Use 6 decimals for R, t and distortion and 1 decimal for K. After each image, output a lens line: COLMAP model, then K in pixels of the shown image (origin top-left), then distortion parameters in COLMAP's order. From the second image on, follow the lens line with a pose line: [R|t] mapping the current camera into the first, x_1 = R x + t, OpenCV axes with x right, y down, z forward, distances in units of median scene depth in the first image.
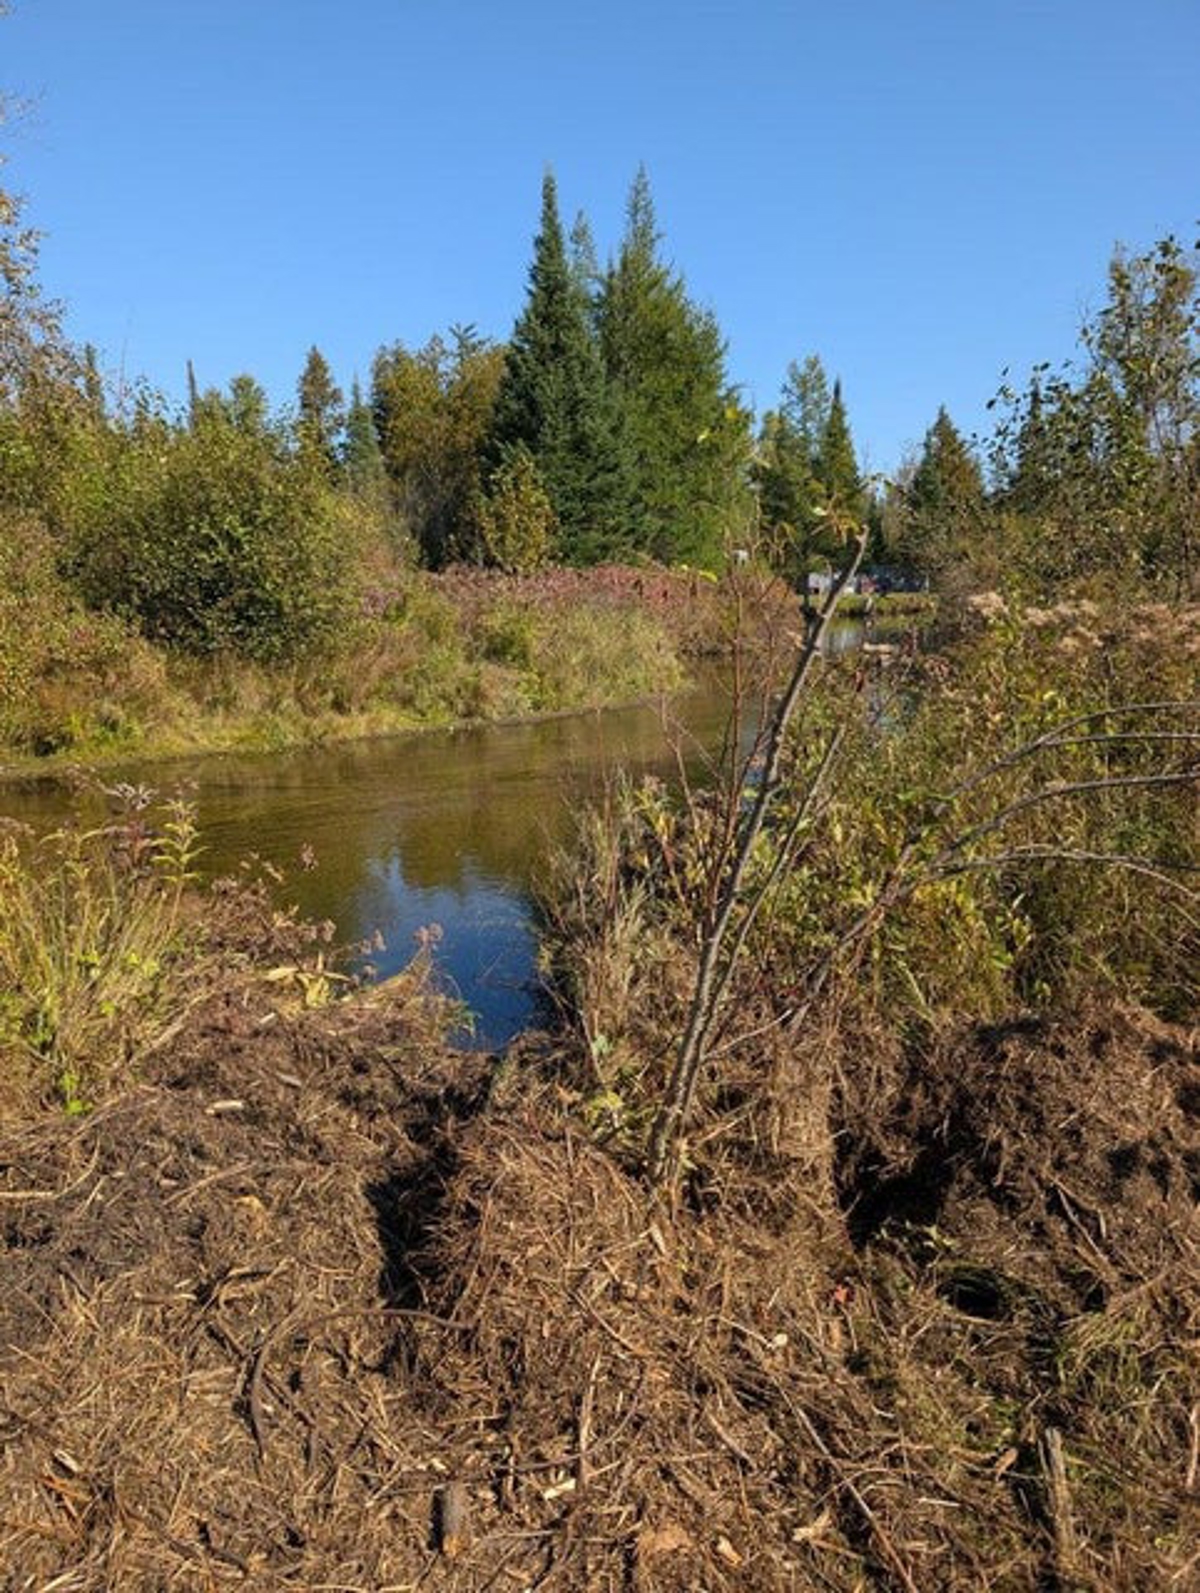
lens RADIAL K [[1126.1, 0, 591.7], [0, 1126.1, 793.7], [0, 0, 1]] dist [0.030841, -0.019914]
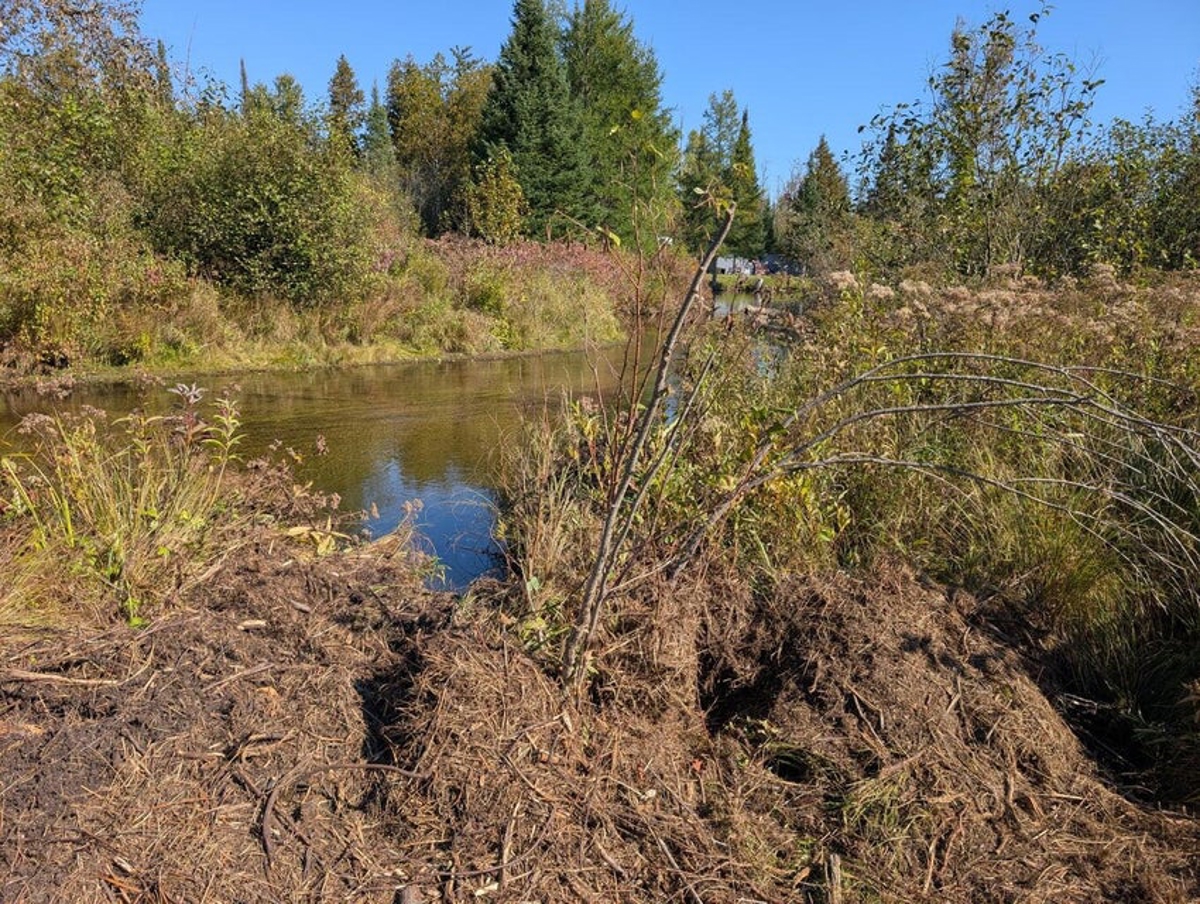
lens RADIAL K [[848.2, 0, 596.1], [0, 848.2, 463.9], [0, 0, 1]] dist [0.030841, -0.019914]
pose [[0.997388, 0.040464, 0.059838, 0.011255], [-0.043623, 0.997669, 0.052474, 0.013566], [-0.057575, -0.054948, 0.996828, -0.015005]]
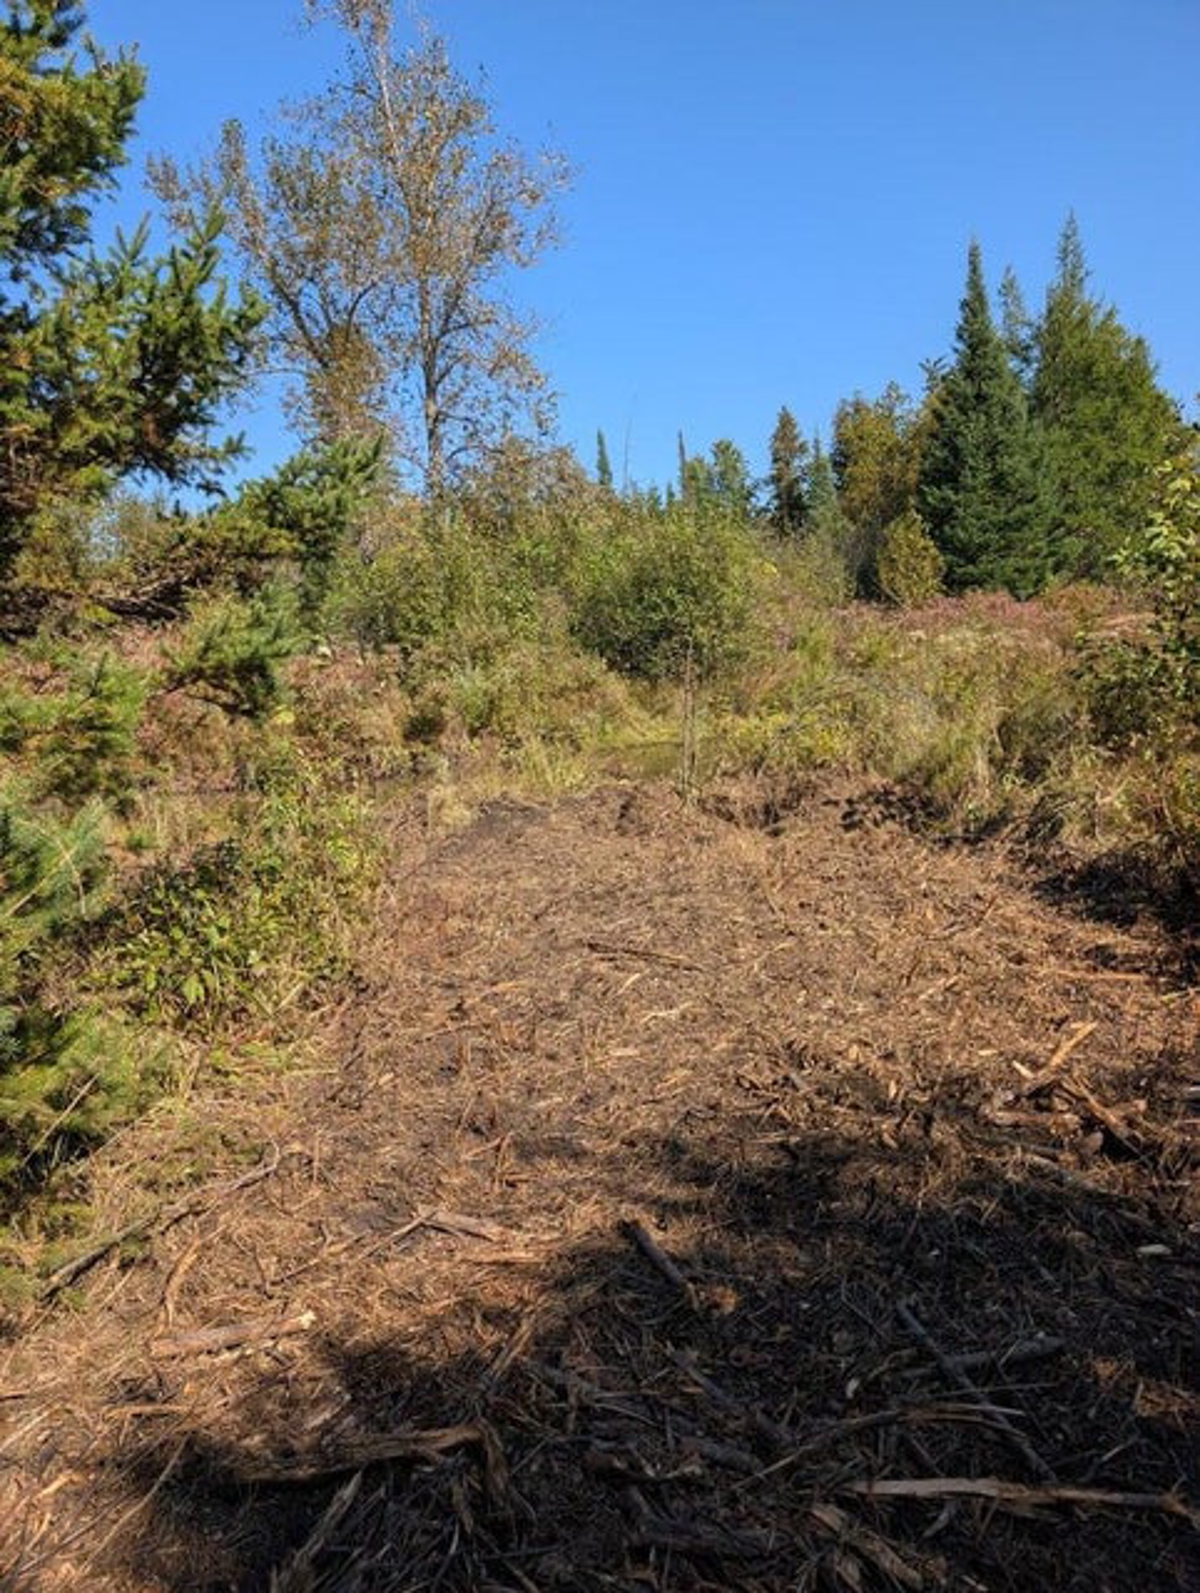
lens RADIAL K [[1126.1, 0, 601.3], [0, 1126.1, 795.6], [0, 0, 1]] dist [0.030841, -0.019914]
pose [[0.914565, 0.002663, -0.404431, 0.914524], [-0.011886, 0.999723, -0.020296, 0.280592], [0.404265, 0.023369, 0.914343, -1.801006]]
